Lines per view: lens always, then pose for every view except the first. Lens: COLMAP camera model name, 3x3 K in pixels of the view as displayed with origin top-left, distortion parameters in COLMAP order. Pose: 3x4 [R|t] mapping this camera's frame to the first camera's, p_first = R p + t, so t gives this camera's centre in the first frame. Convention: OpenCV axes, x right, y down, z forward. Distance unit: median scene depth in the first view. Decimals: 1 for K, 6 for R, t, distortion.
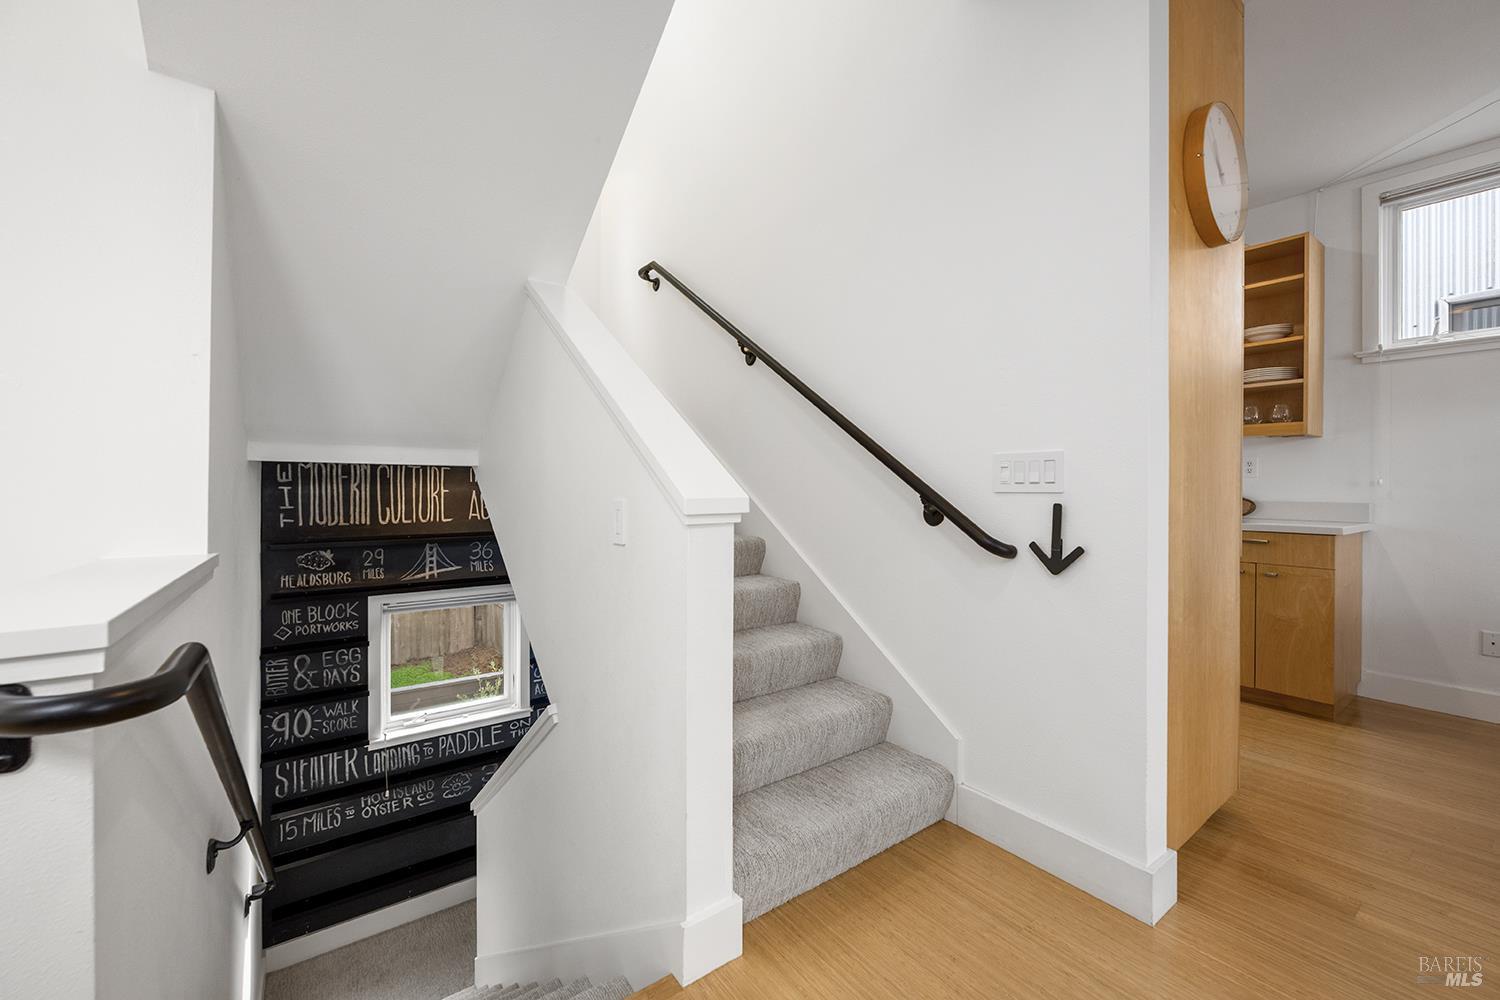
lens RADIAL K [[597.7, 0, 749.7], [0, 597.7, 491.3], [0, 0, 1]] dist [-0.007302, -0.000354]
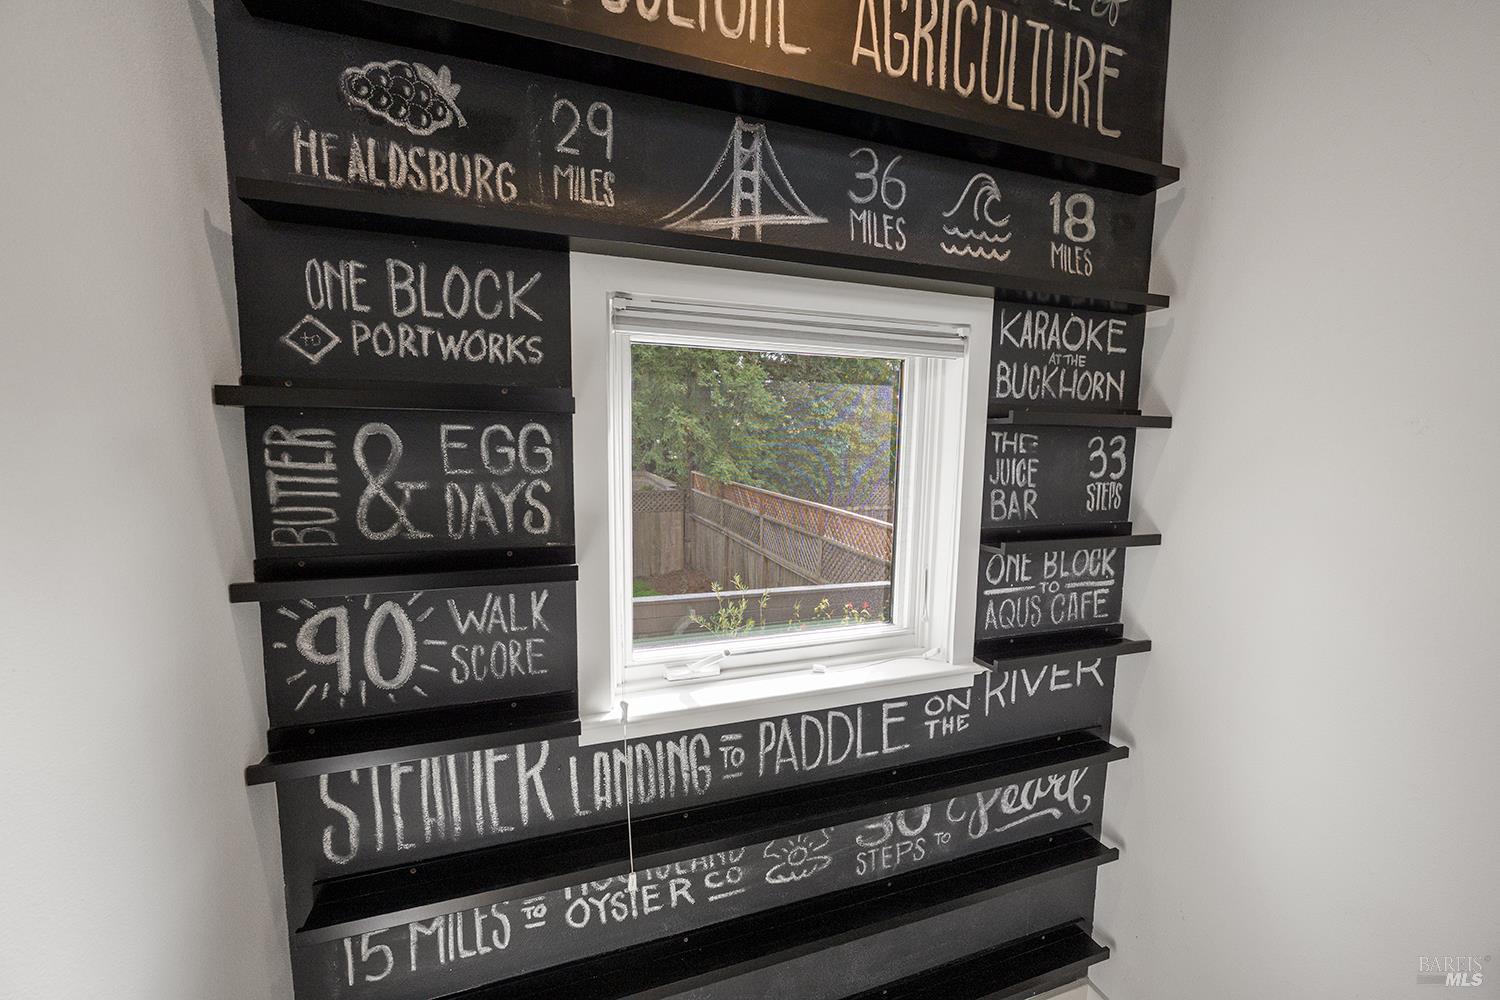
lens RADIAL K [[597.7, 0, 750.7], [0, 597.7, 508.1], [0, 0, 1]] dist [-0.007302, -0.000354]
pose [[0.955950, 0.046894, -0.289758, -0.467623], [-0.013496, 0.993134, 0.116204, 0.270024], [0.293218, -0.107174, 0.950020, 0.739201]]
